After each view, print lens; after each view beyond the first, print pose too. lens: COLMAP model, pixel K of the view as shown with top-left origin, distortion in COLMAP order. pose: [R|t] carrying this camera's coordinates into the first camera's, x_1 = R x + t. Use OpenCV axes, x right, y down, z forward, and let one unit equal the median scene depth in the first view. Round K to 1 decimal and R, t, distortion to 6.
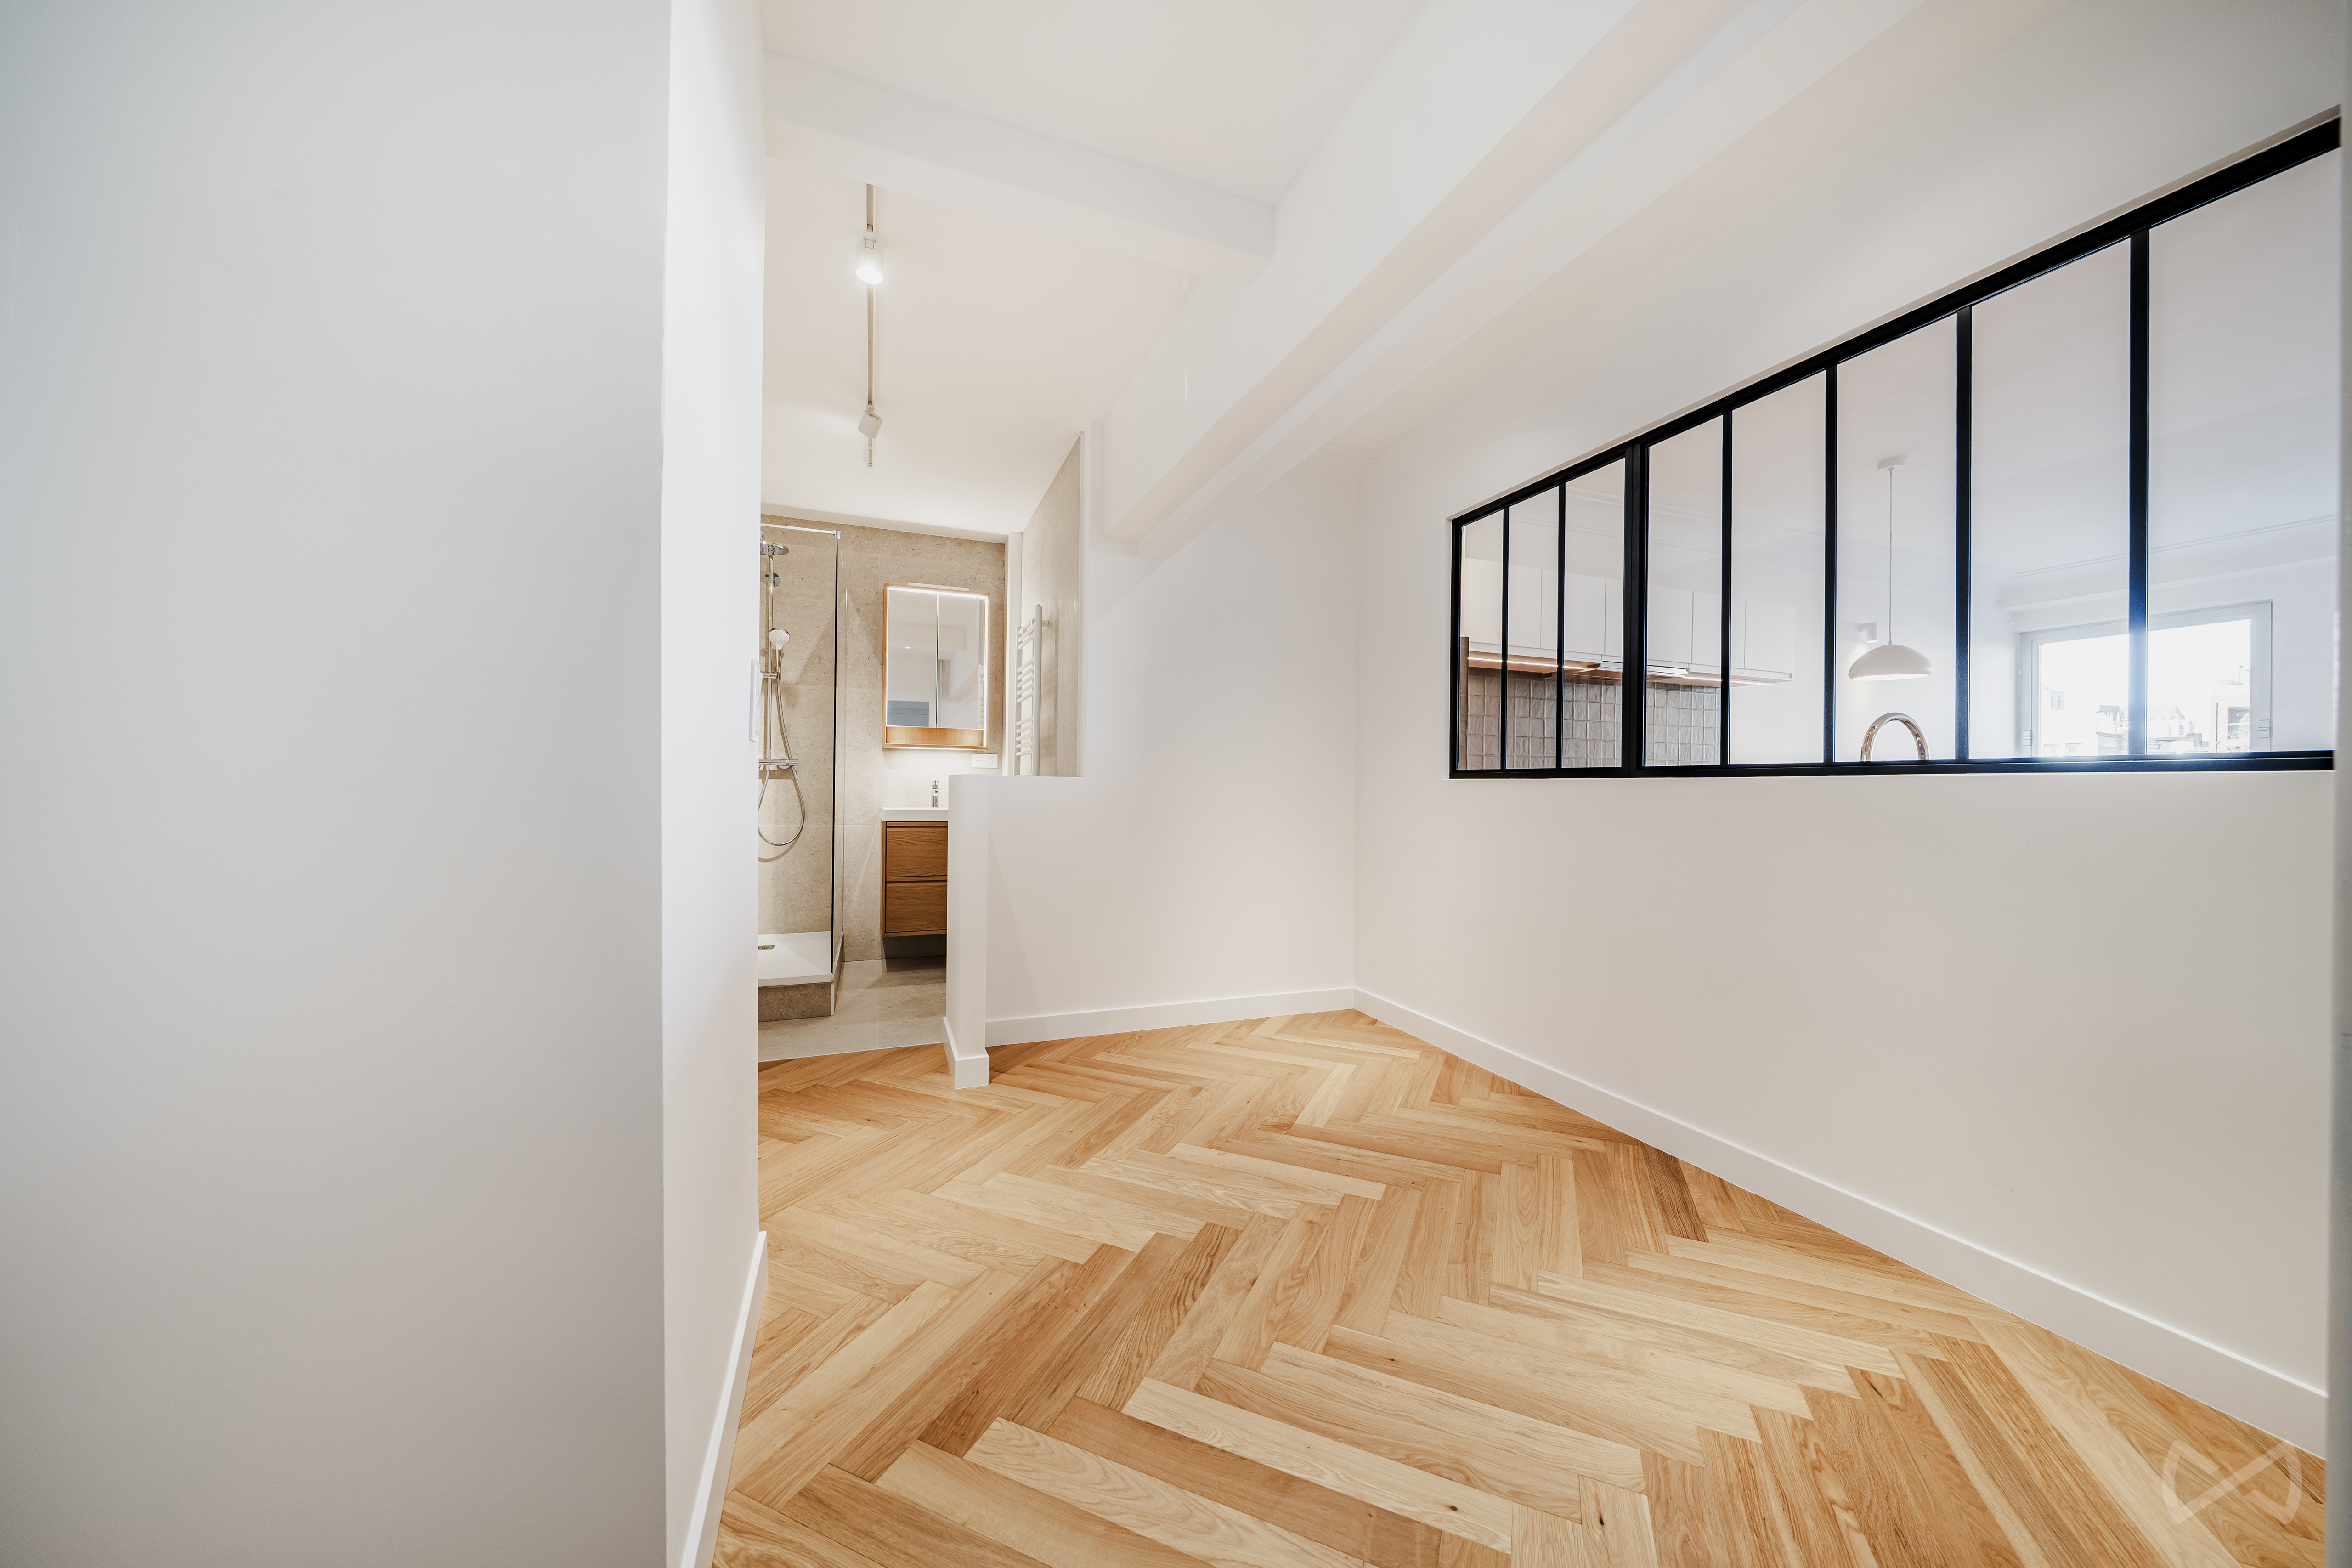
lens RADIAL K [[798.4, 0, 1191.1], [0, 798.4, 782.7], [0, 0, 1]] dist [-0.004897, -0.000142]
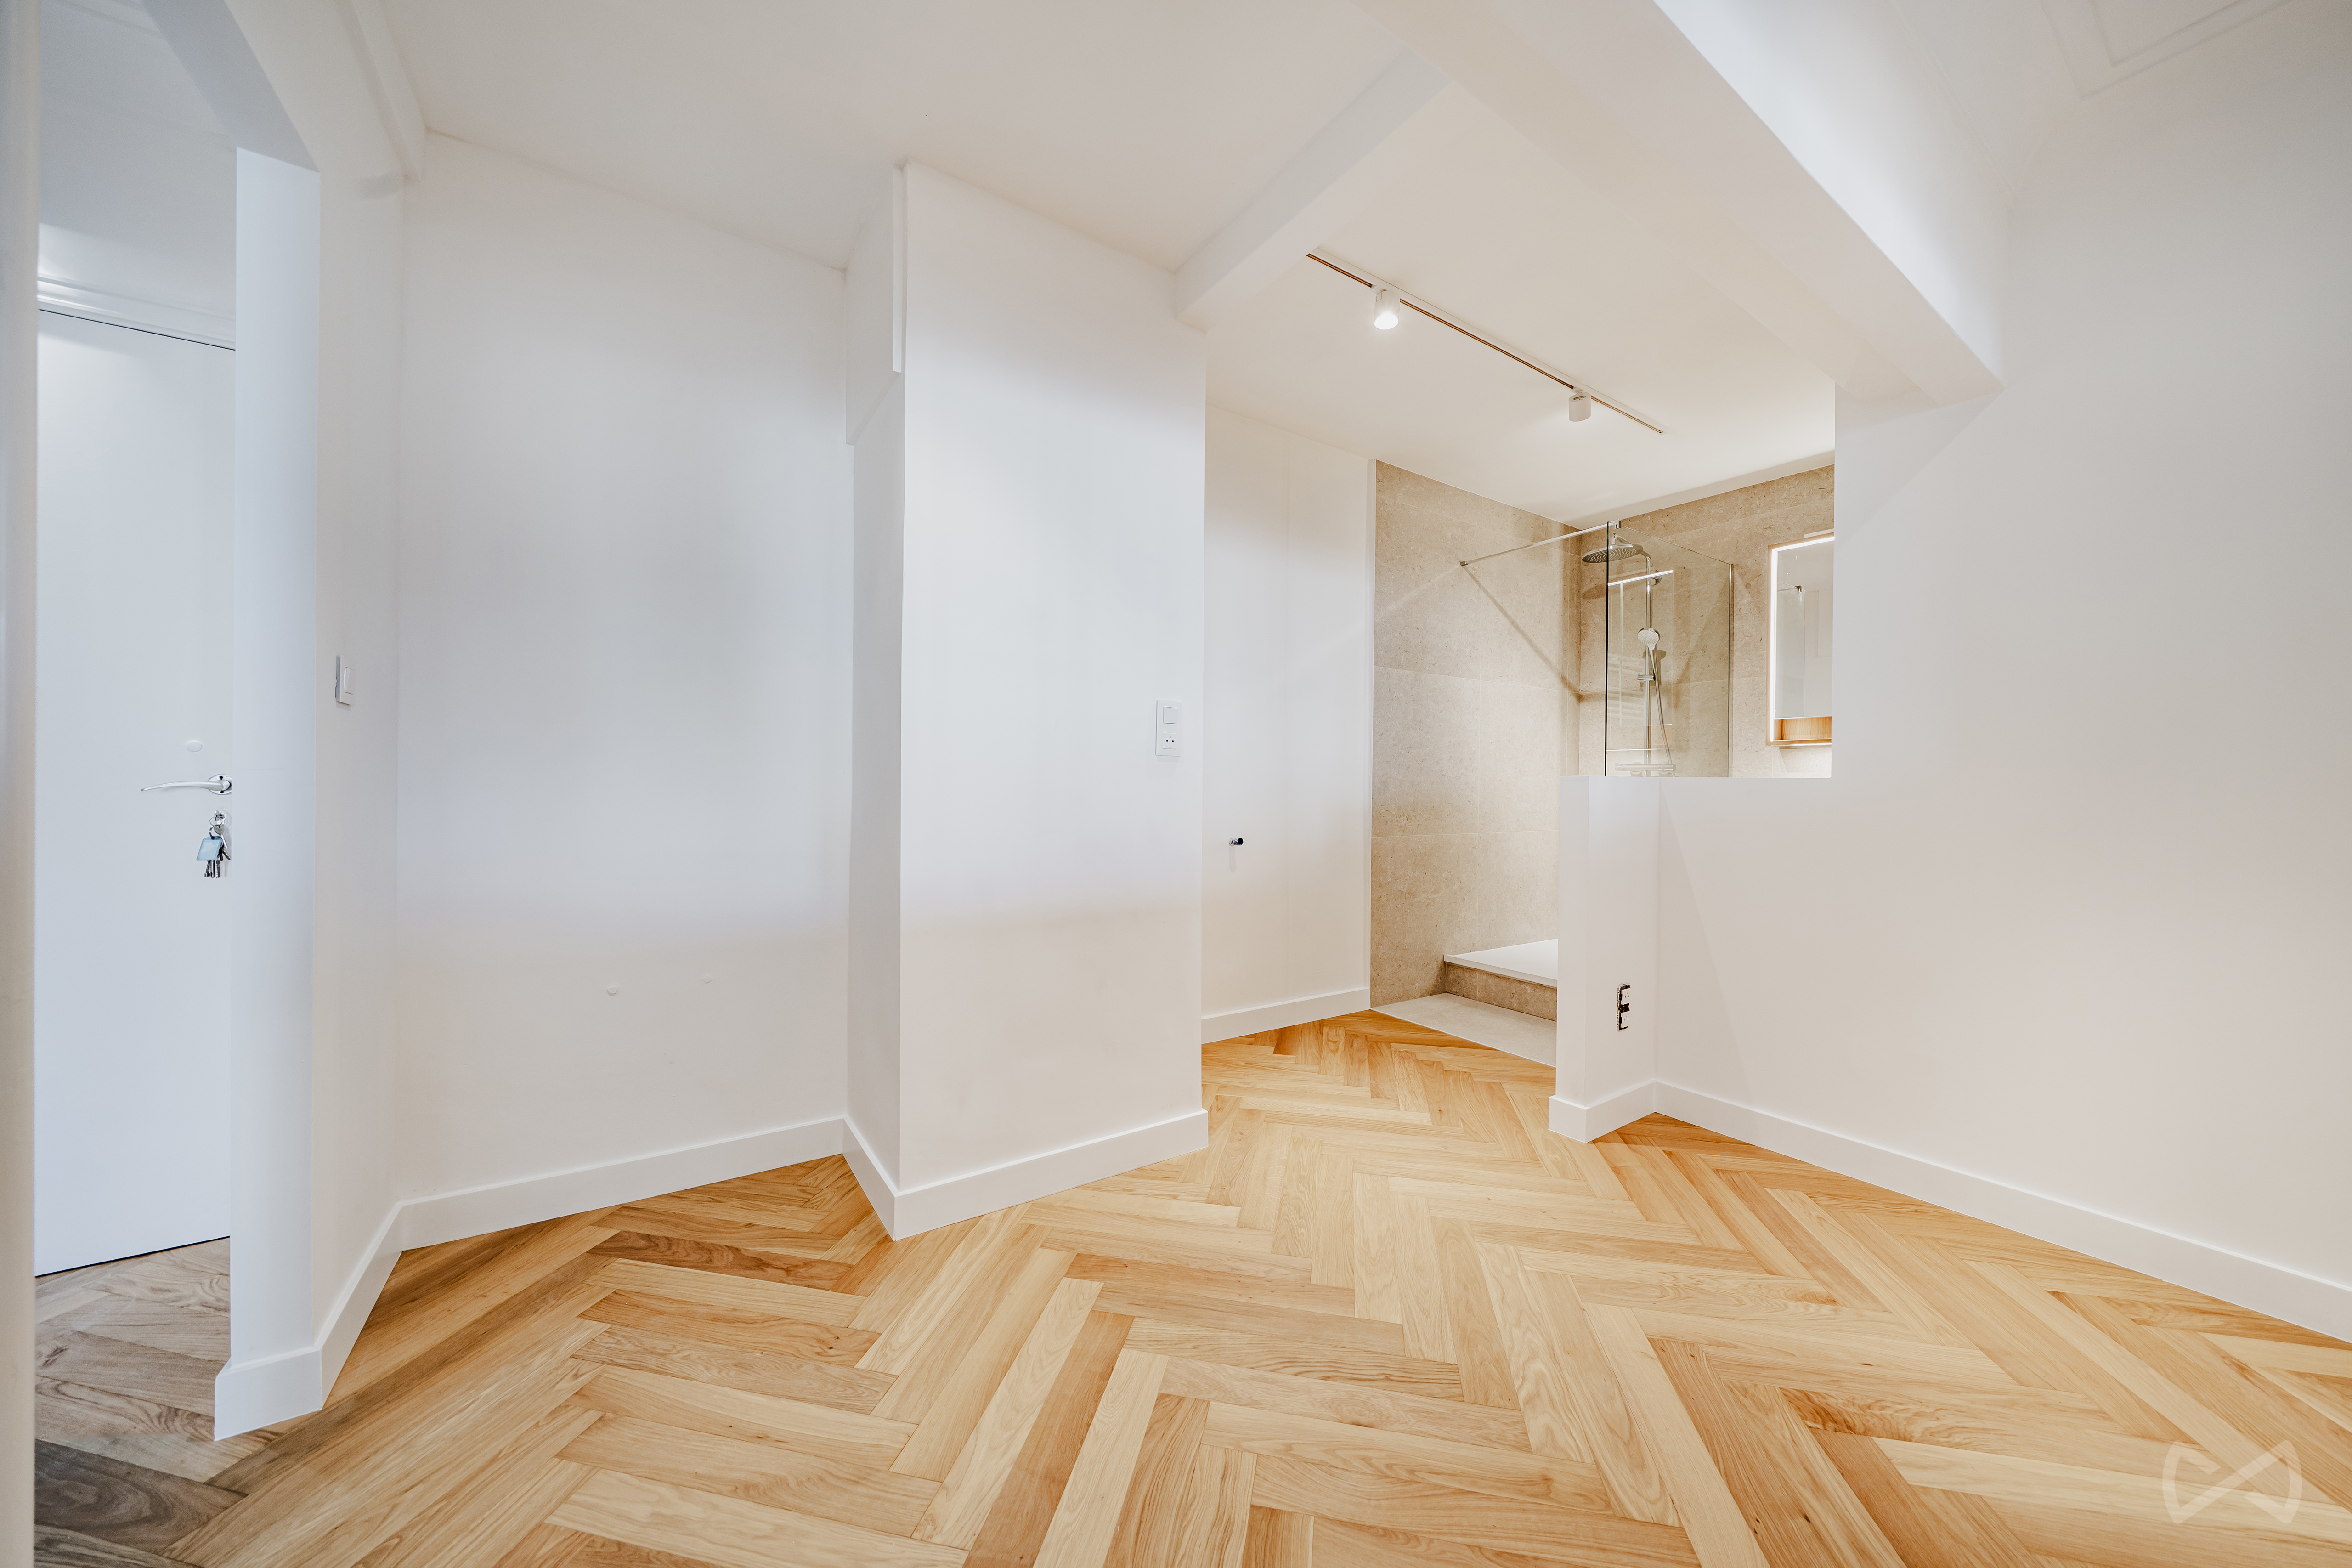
lens RADIAL K [[798.4, 0, 1180.7], [0, 798.4, 789.3], [0, 0, 1]] dist [-0.004897, -0.000142]
pose [[0.208578, -0.001343, -0.978005, 0.449618], [-0.004098, 0.999989, -0.002247, 0.006381], [0.977997, 0.004476, 0.208570, 0.374284]]
